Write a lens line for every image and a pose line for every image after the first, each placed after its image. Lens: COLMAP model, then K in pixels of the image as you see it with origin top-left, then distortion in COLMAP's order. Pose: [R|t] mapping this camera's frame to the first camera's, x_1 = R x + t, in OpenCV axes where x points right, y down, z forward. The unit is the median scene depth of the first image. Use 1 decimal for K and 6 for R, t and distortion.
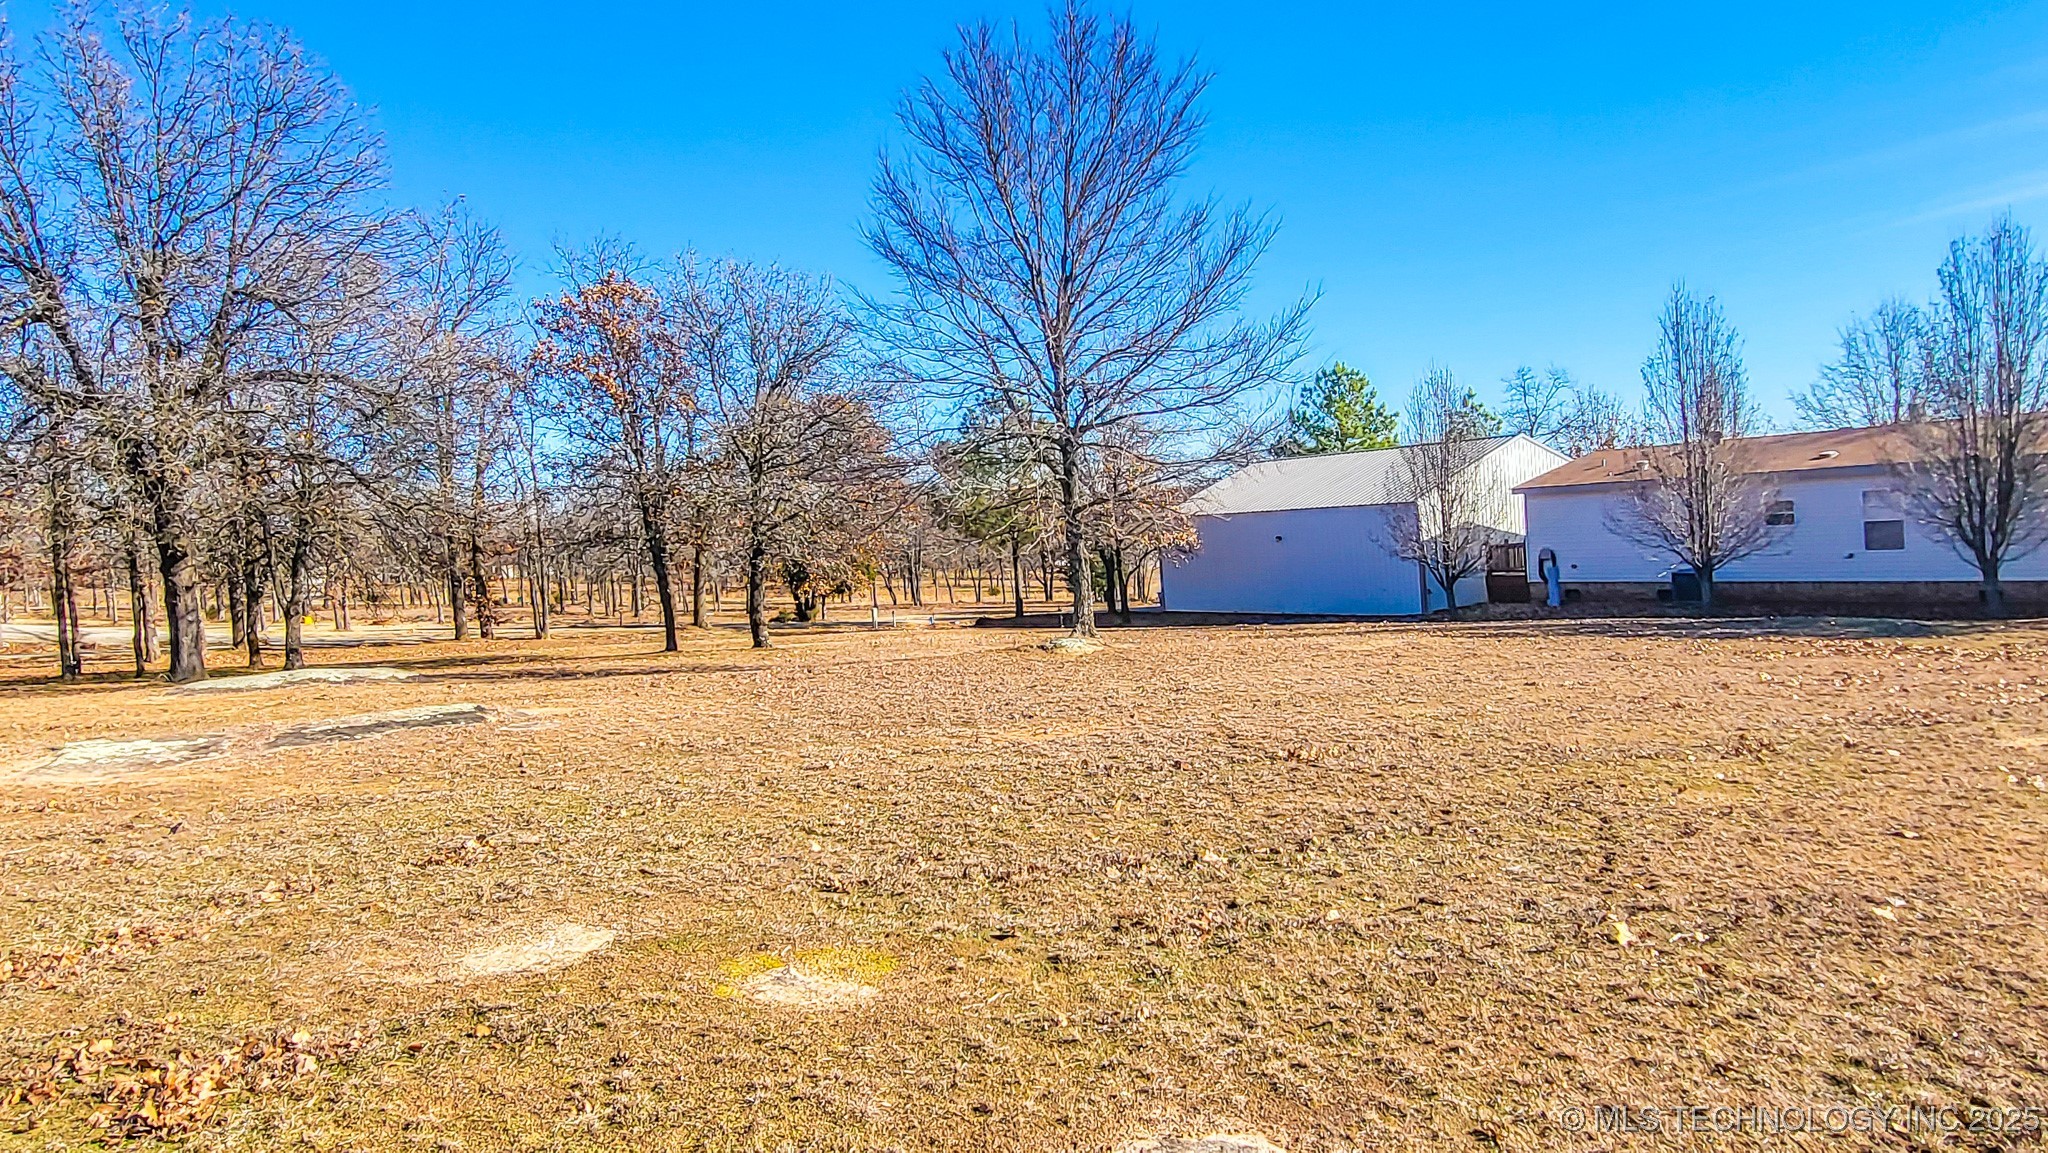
lens RADIAL K [[1300.2, 0, 1024.3], [0, 1300.2, 560.5], [0, 0, 1]] dist [0.001412, 0.002245]
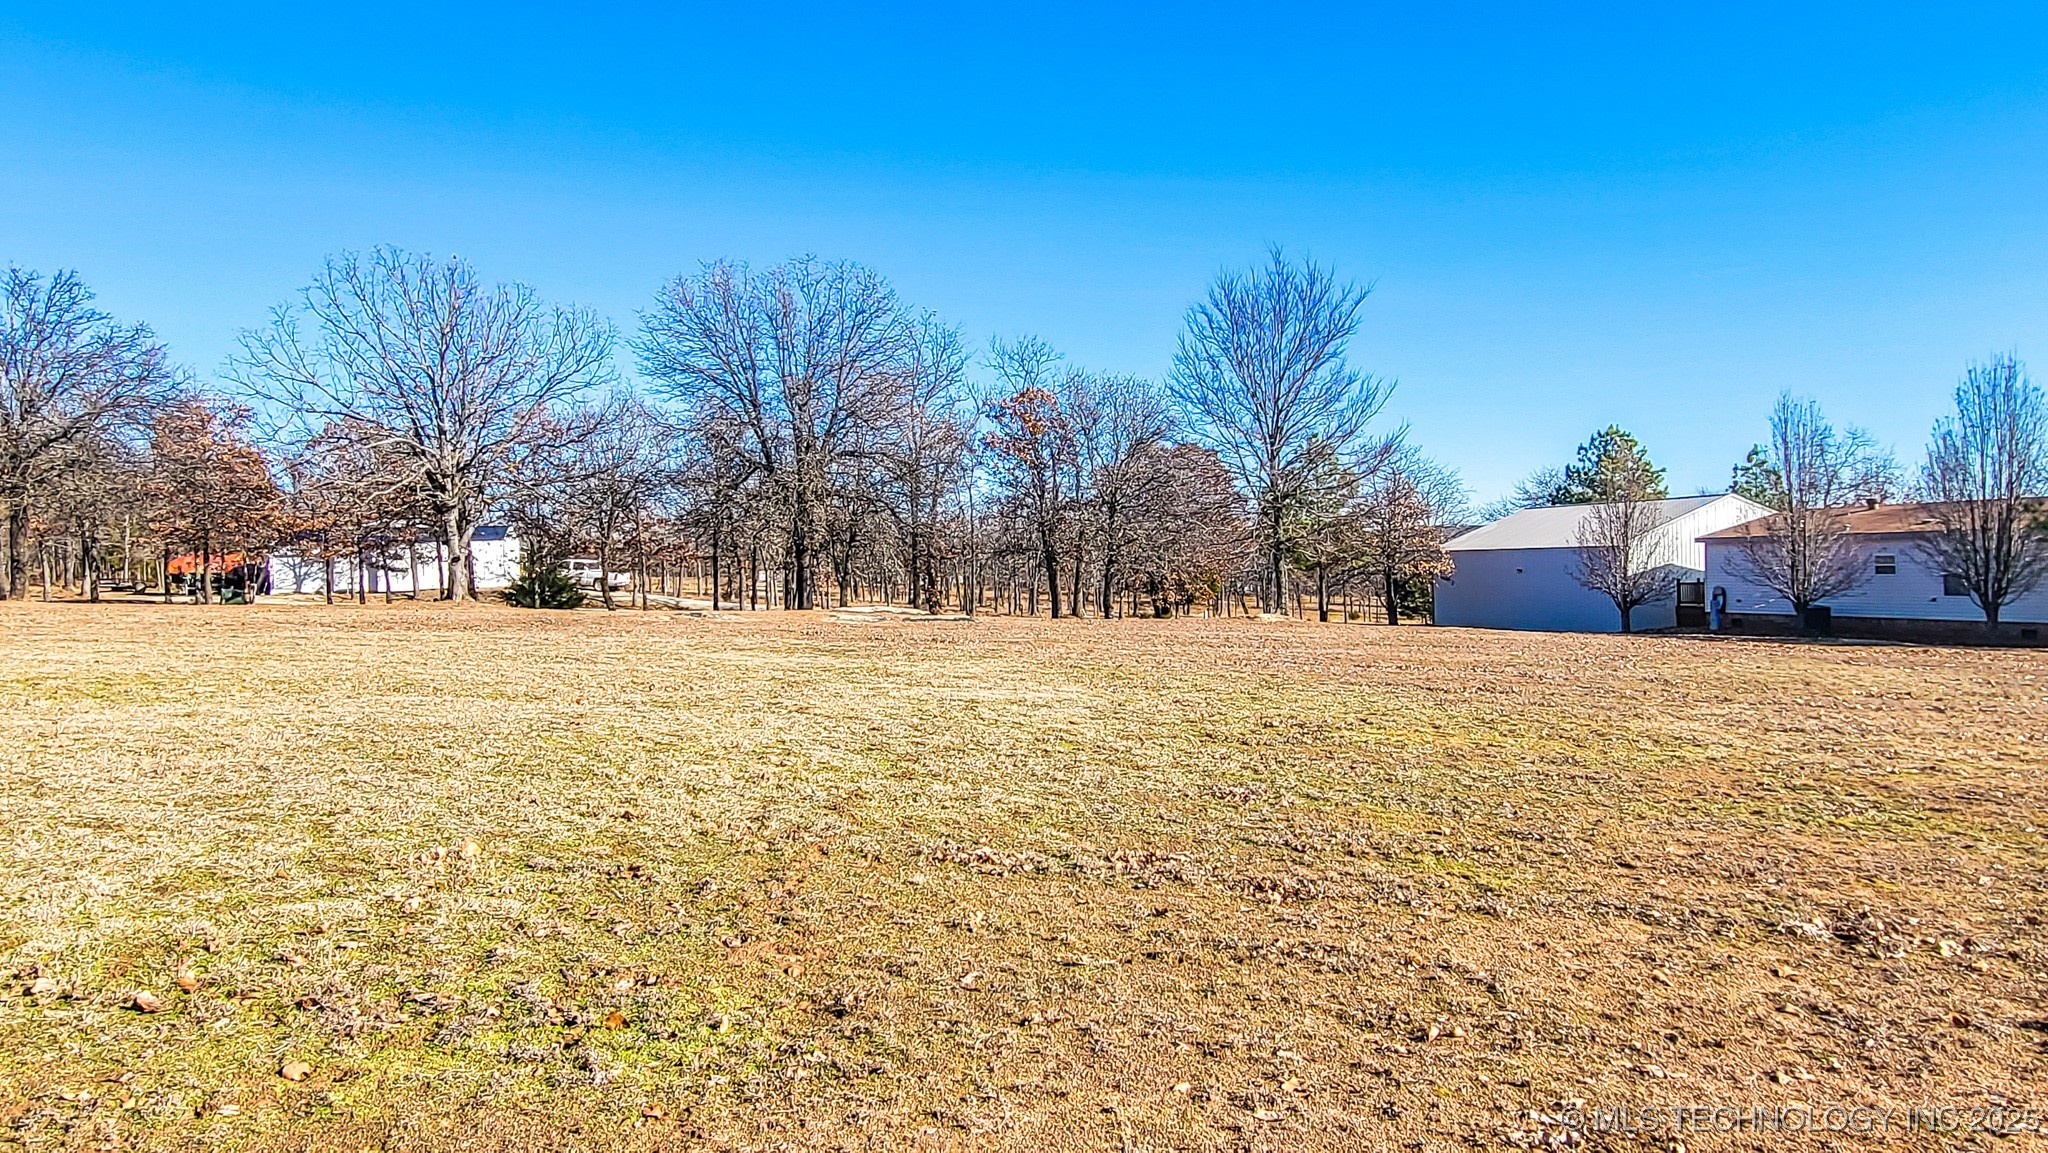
lens RADIAL K [[1300.2, 0, 1020.0], [0, 1300.2, 575.3], [0, 0, 1]] dist [0.001412, 0.002245]
pose [[0.954409, 0.043458, -0.295323, 0.166880], [-0.045414, 0.998968, 0.000236, 0.014894], [0.295028, 0.013187, 0.955398, -0.574747]]
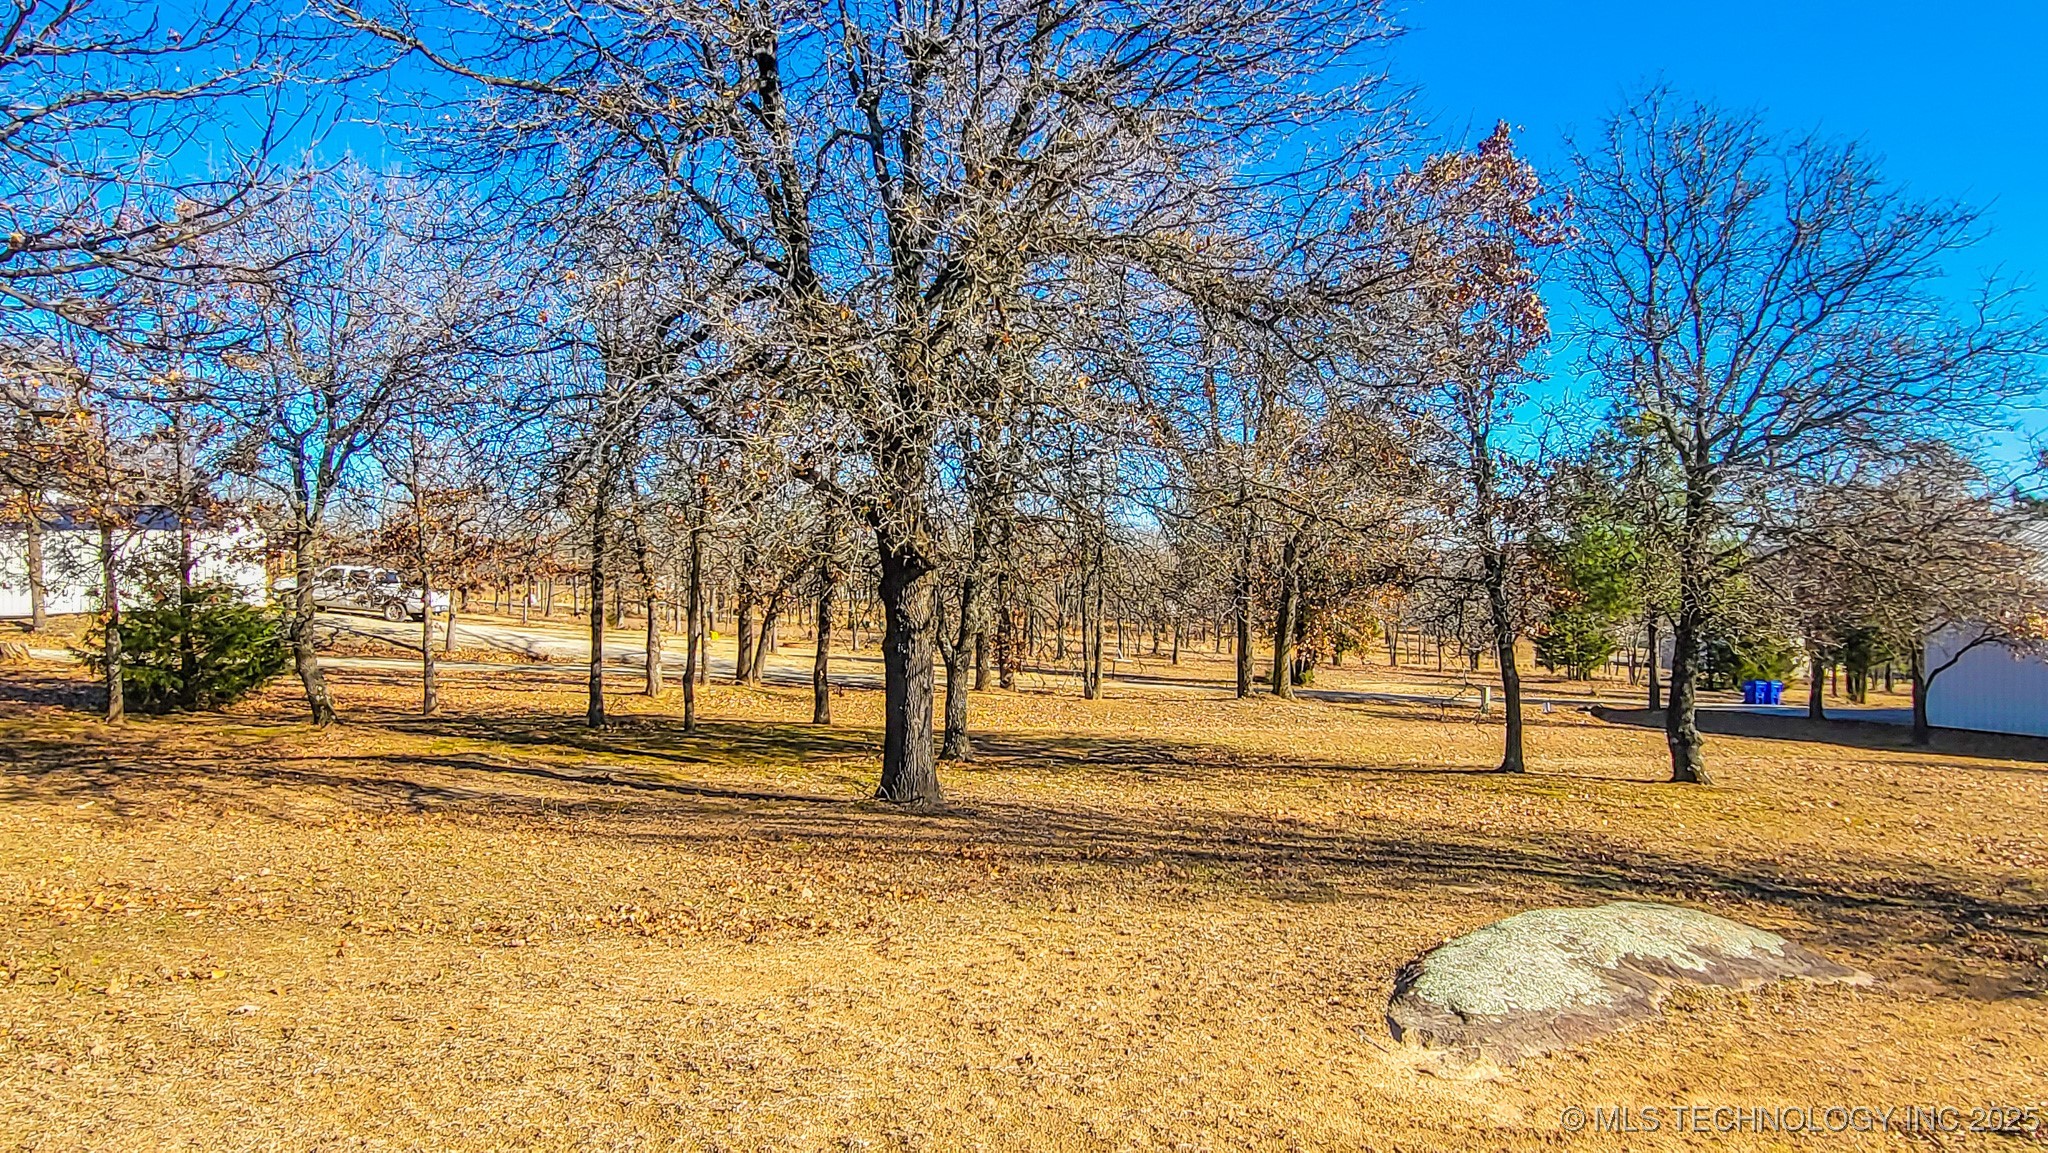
lens RADIAL K [[1300.2, 0, 1043.7], [0, 1300.2, 563.2], [0, 0, 1]] dist [0.001412, 0.002245]
pose [[0.977664, 0.060160, -0.201378, -0.398072], [-0.066475, 0.997481, -0.024738, 0.003975], [0.199382, 0.037572, 0.979201, 0.391688]]
